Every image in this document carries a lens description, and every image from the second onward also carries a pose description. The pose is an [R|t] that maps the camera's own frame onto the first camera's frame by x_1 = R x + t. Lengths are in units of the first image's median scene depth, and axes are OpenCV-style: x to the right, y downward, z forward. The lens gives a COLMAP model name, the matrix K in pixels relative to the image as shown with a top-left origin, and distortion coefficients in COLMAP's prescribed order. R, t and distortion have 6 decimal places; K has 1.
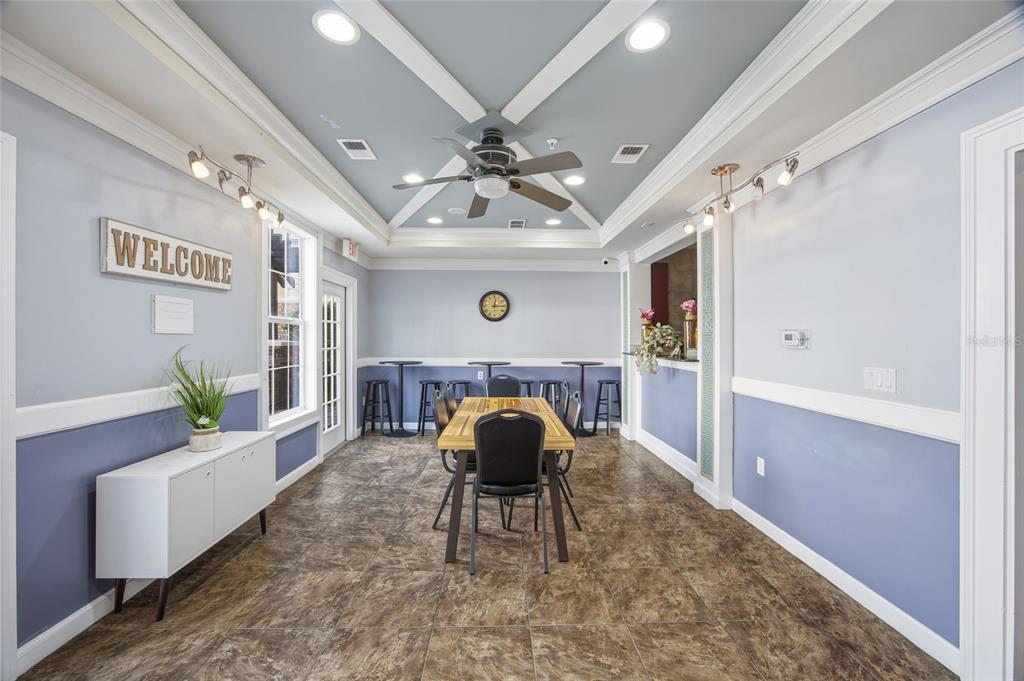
lens RADIAL K [[395.0, 0, 508.3], [0, 395.0, 339.1], [0, 0, 1]] dist [-0.037933, 0.011561]
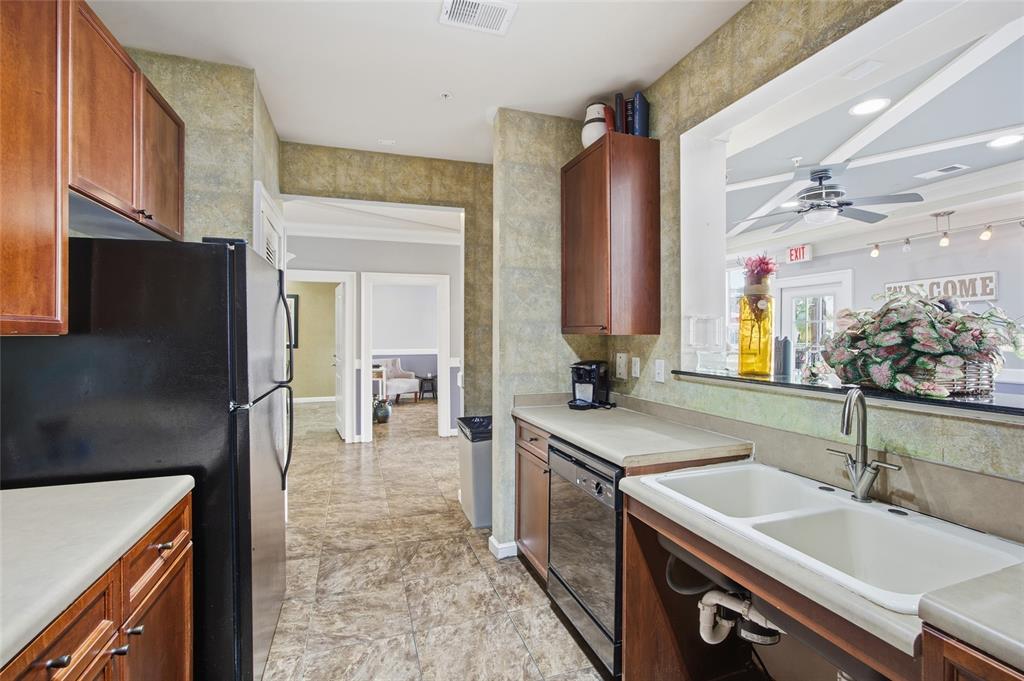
lens RADIAL K [[456.0, 0, 512.0], [0, 456.0, 340.5], [0, 0, 1]] dist [0.000308, 0.000053]
pose [[-0.953487, 0.002078, -0.301427, 1.308849], [-0.001763, 0.999921, 0.012472, -0.008964], [0.301429, 0.012424, -0.953408, 2.060373]]
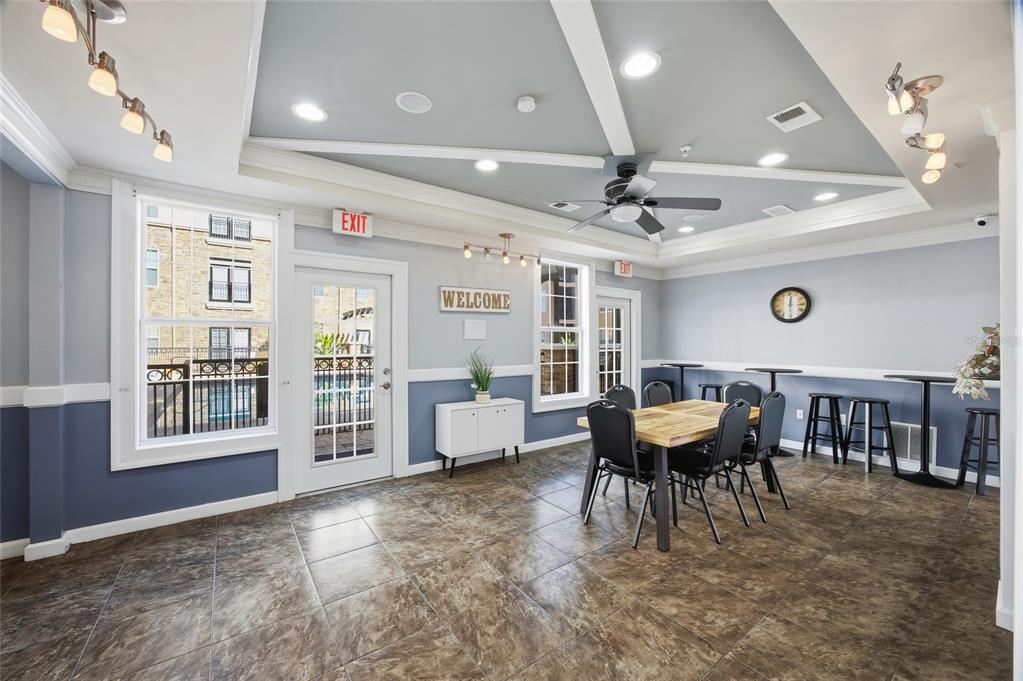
lens RADIAL K [[395.2, 0, 507.3], [0, 395.2, 346.7], [0, 0, 1]] dist [-0.041073, 0.011423]
pose [[0.559407, 0.009845, -0.828834, 0.717445], [-0.002868, 0.999946, 0.009942, 0.002134], [0.828888, -0.003185, 0.559406, 0.050382]]
